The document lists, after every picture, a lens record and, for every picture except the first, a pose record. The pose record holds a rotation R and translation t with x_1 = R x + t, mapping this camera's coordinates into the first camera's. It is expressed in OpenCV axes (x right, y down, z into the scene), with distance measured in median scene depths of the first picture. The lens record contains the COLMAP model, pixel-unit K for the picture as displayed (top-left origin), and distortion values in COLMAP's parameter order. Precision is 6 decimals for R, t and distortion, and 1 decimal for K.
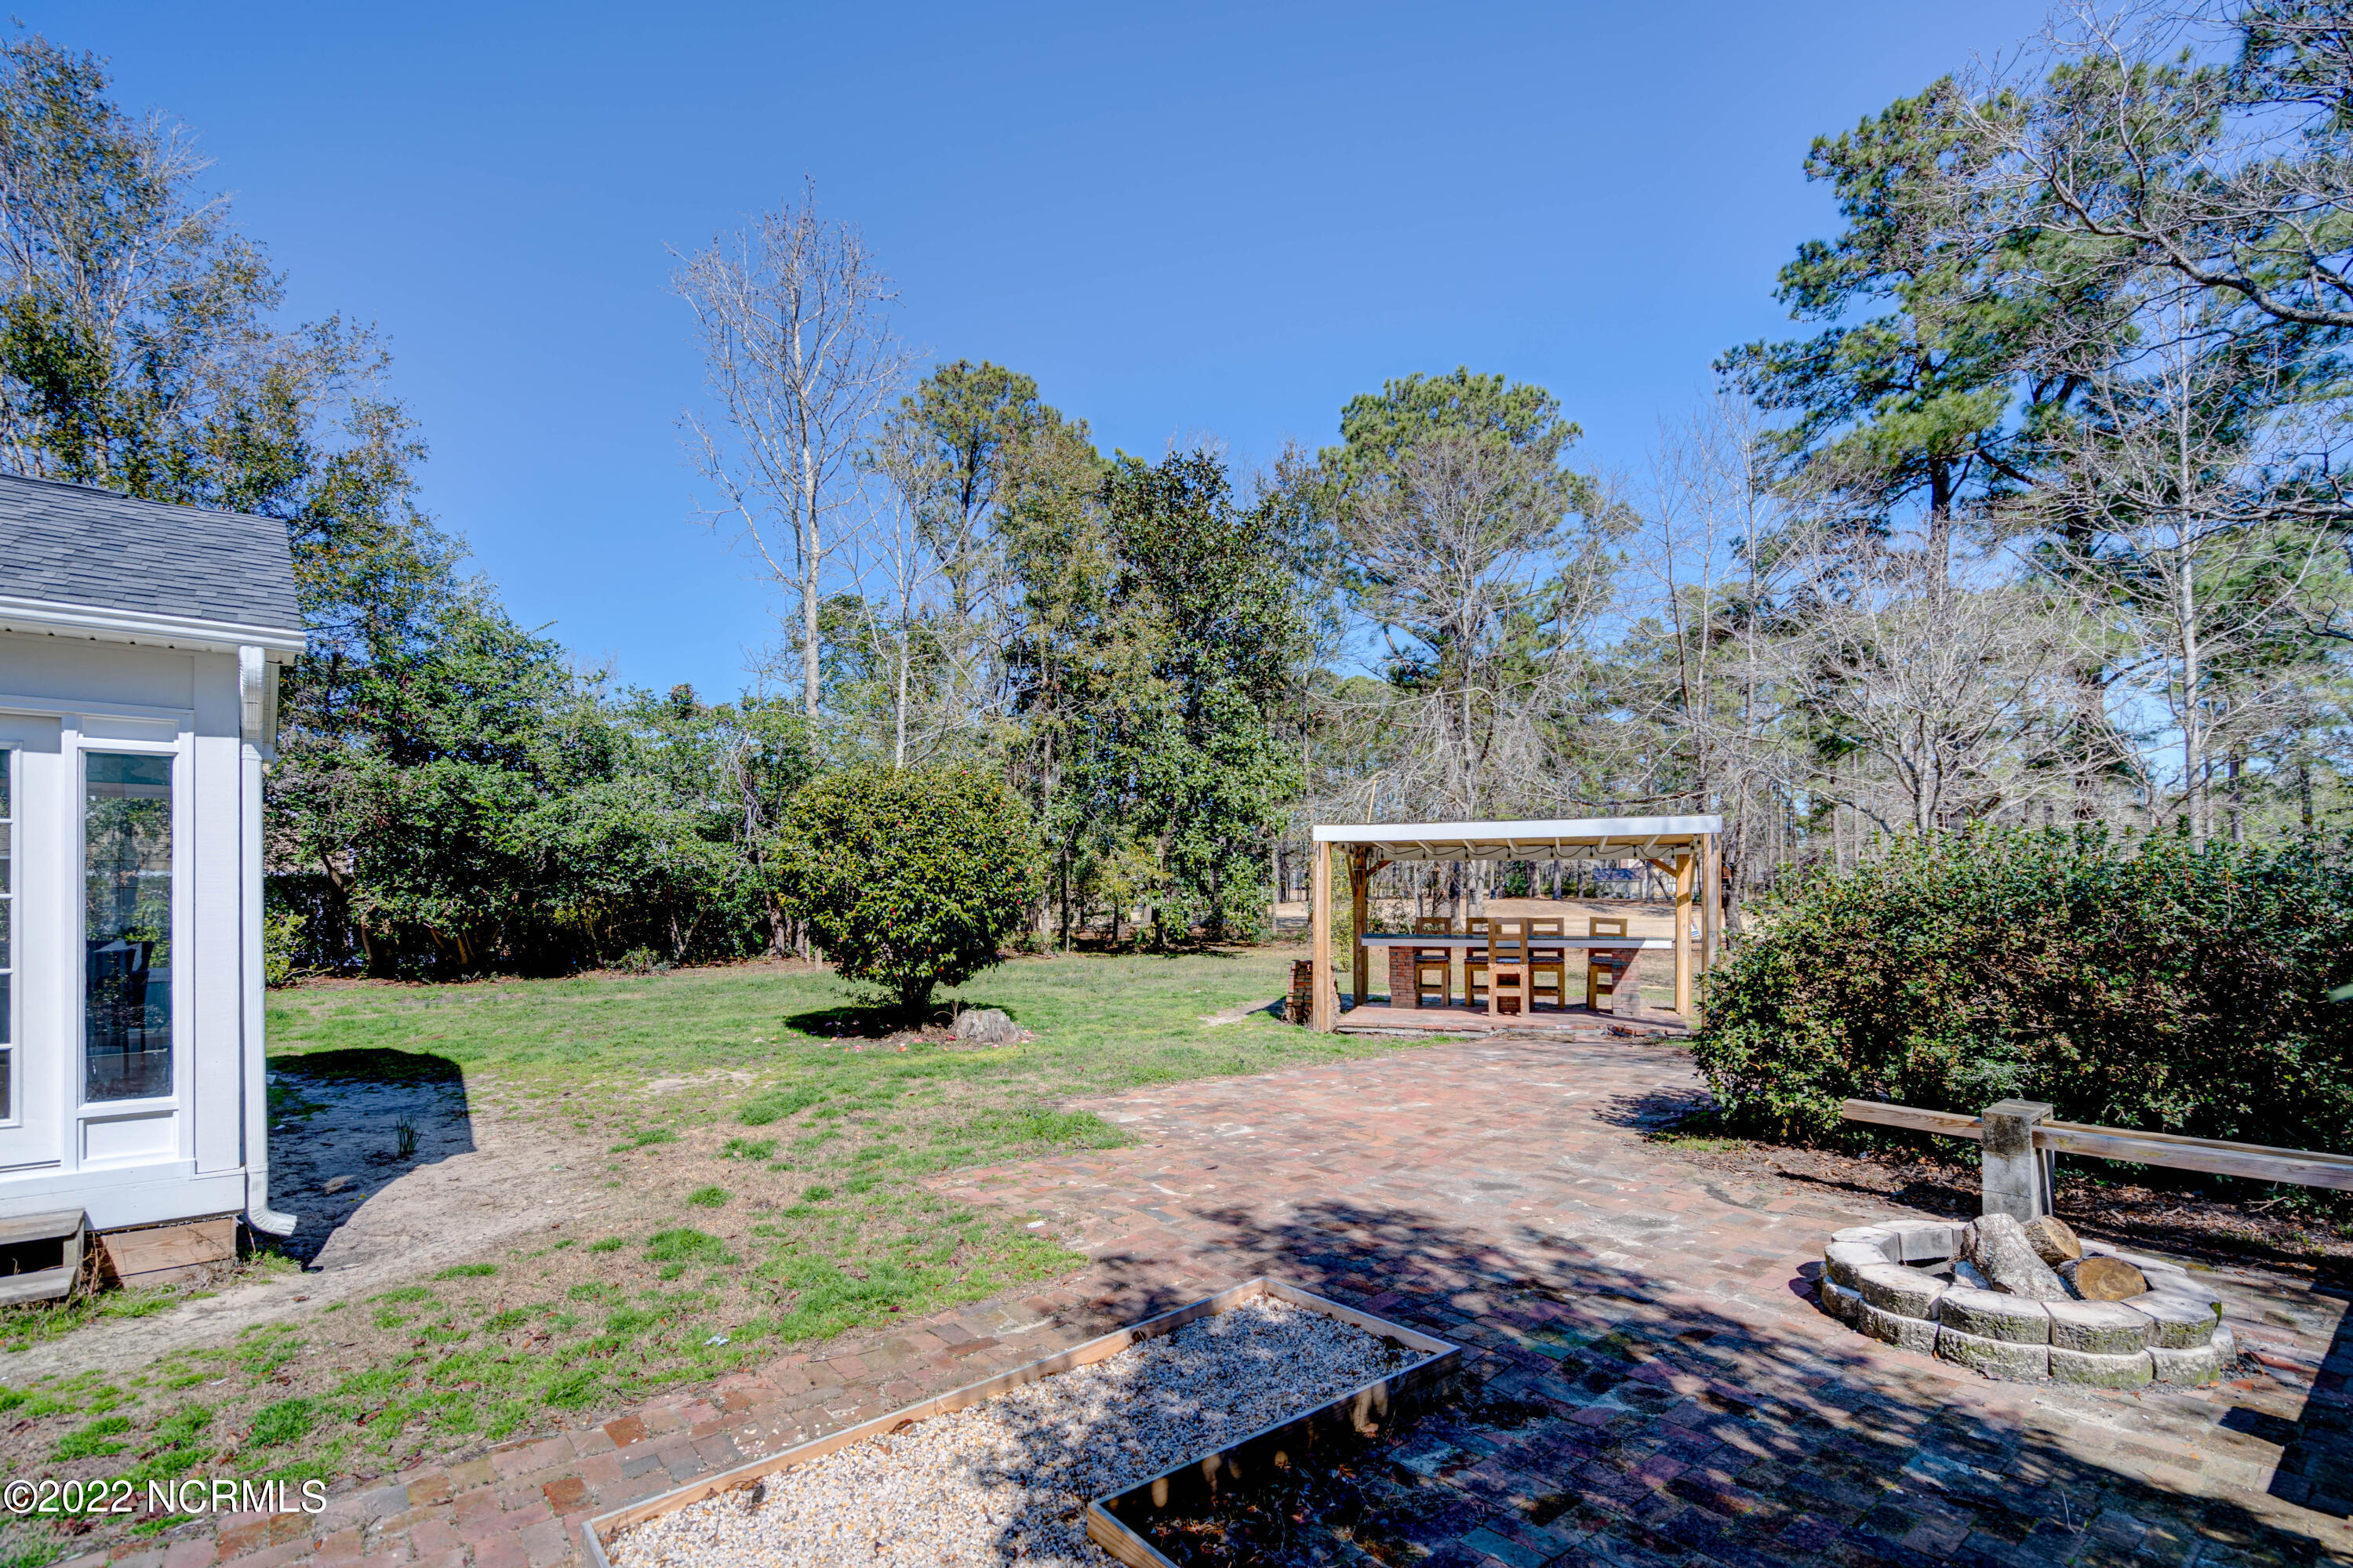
lens RADIAL K [[1119.8, 0, 1176.2], [0, 1119.8, 782.5], [0, 0, 1]] dist [-0.003780, 0.001888]
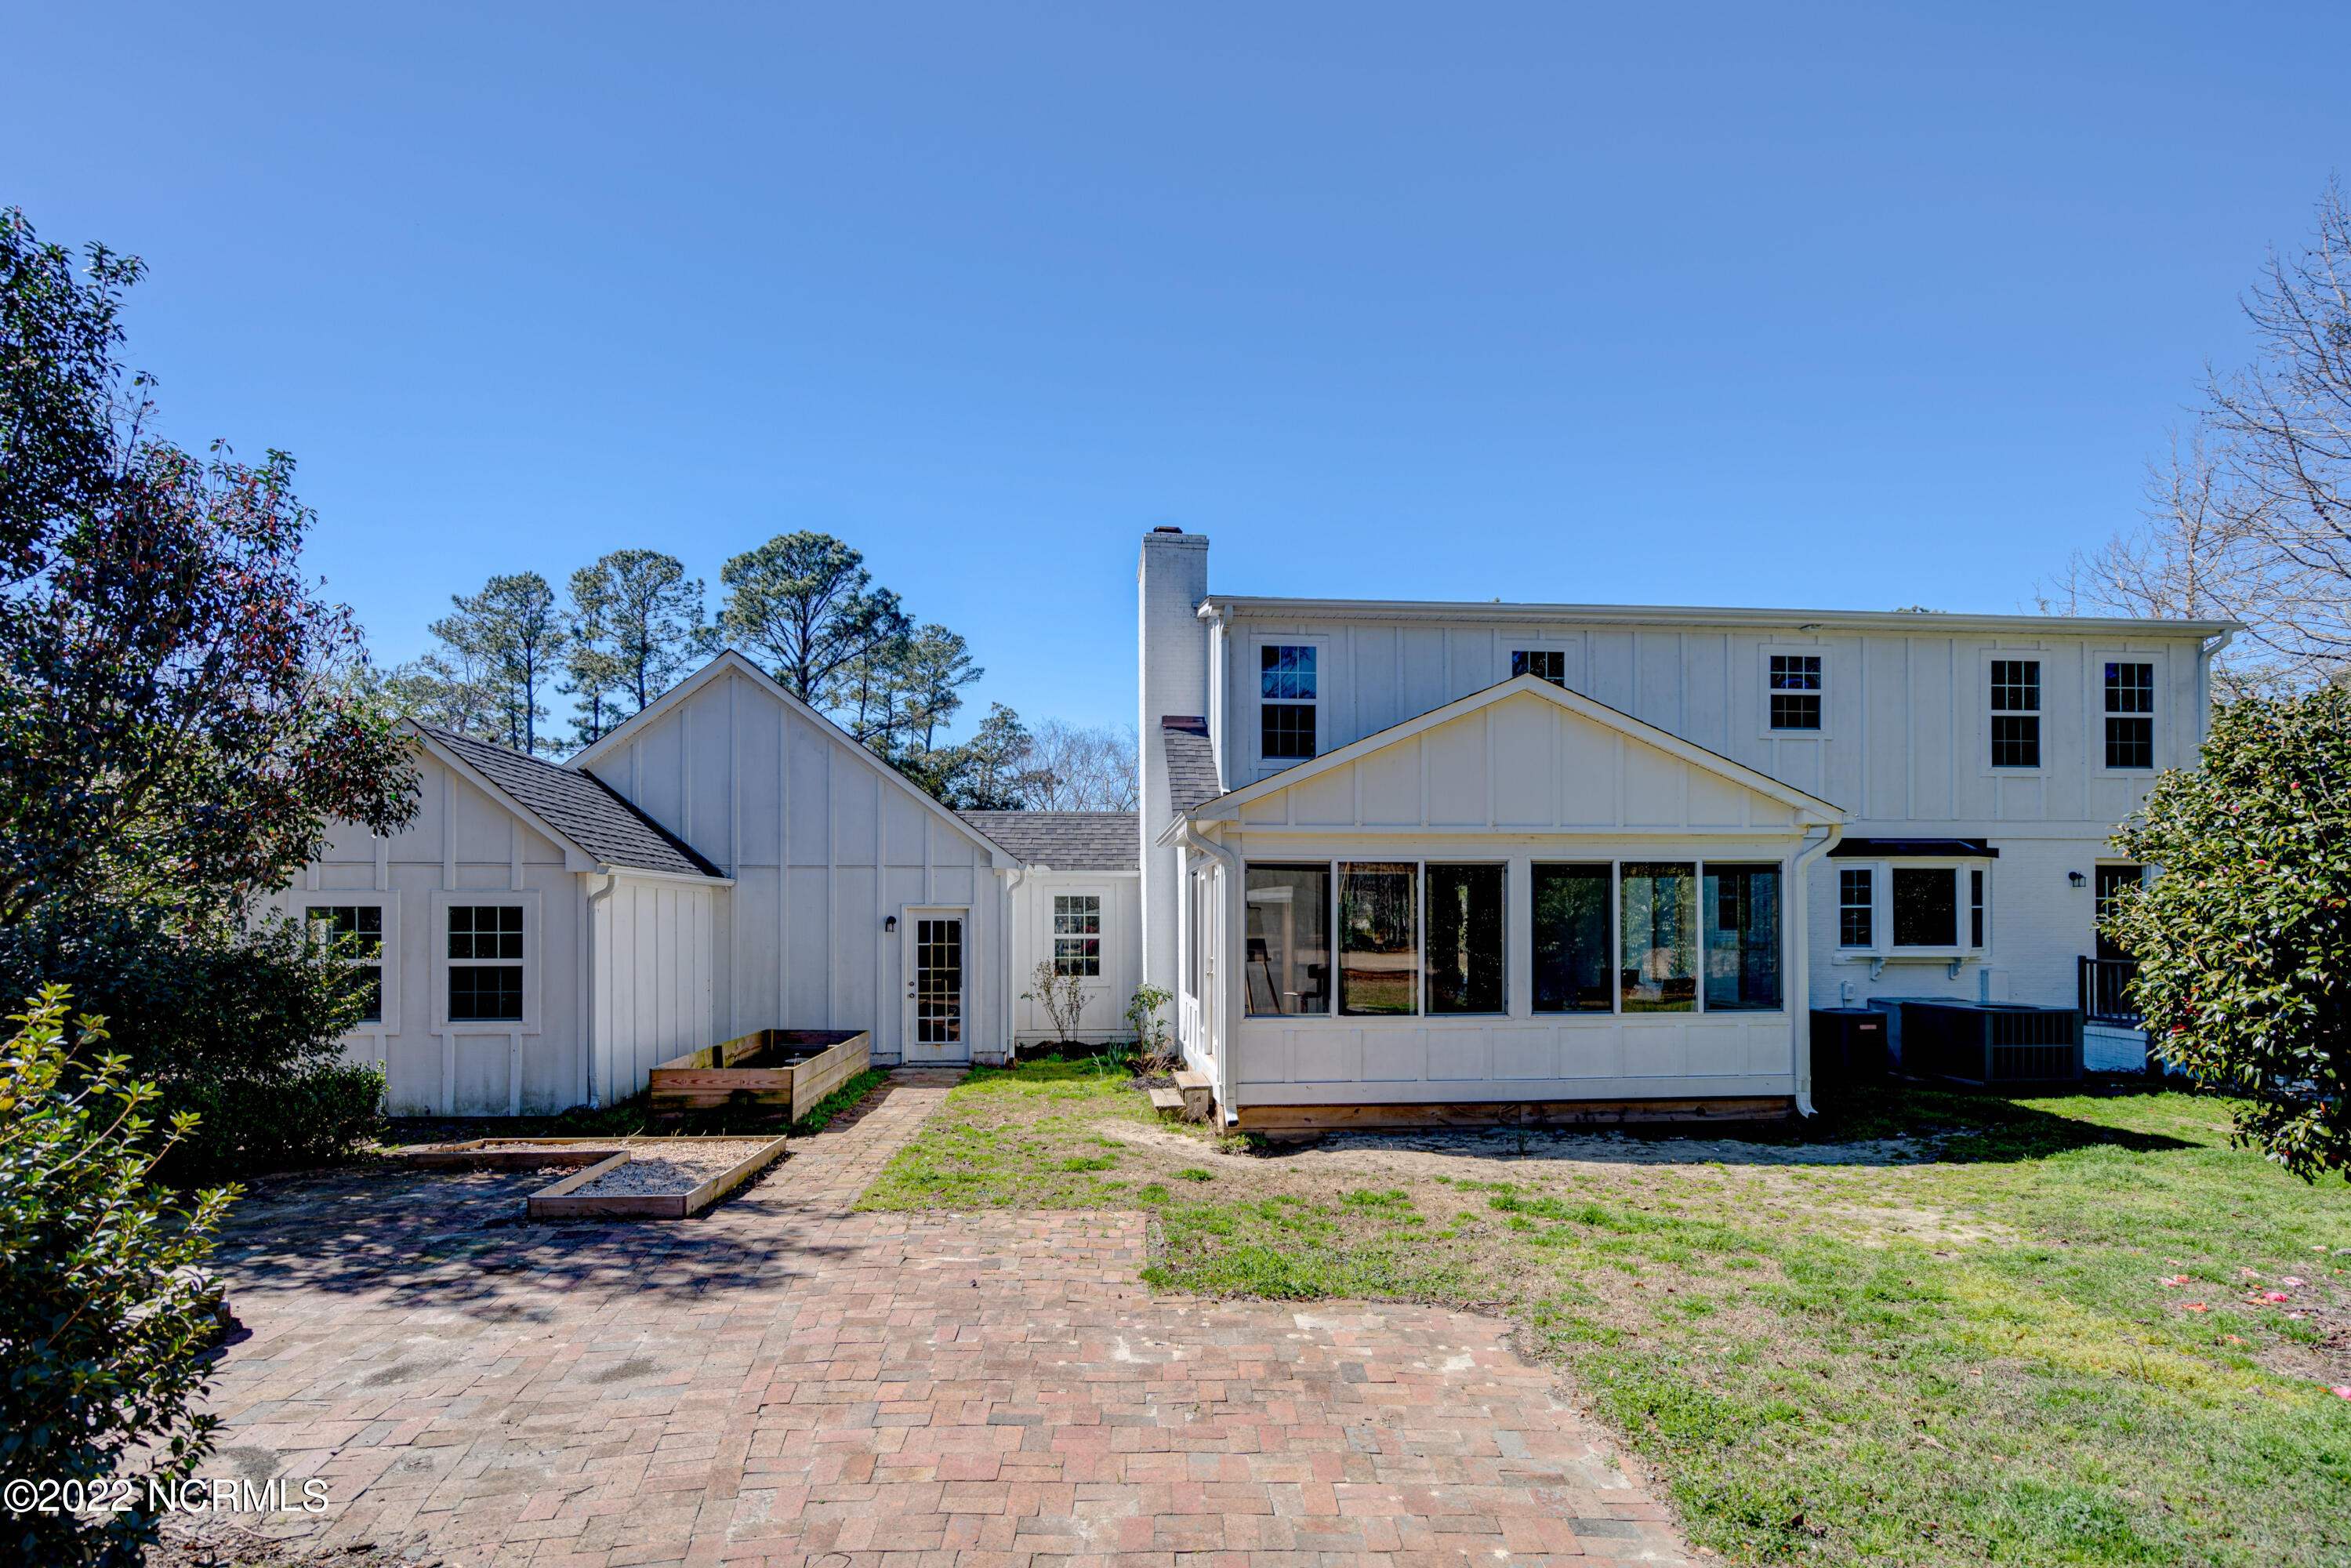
lens RADIAL K [[1118.9, 0, 1168.9], [0, 1118.9, 913.9], [0, 0, 1]] dist [-0.003780, 0.001888]
pose [[-0.568348, 0.007254, -0.822756, 0.855993], [0.083561, 0.995300, -0.048947, 0.165037], [0.818534, -0.096569, -0.566283, 2.178294]]
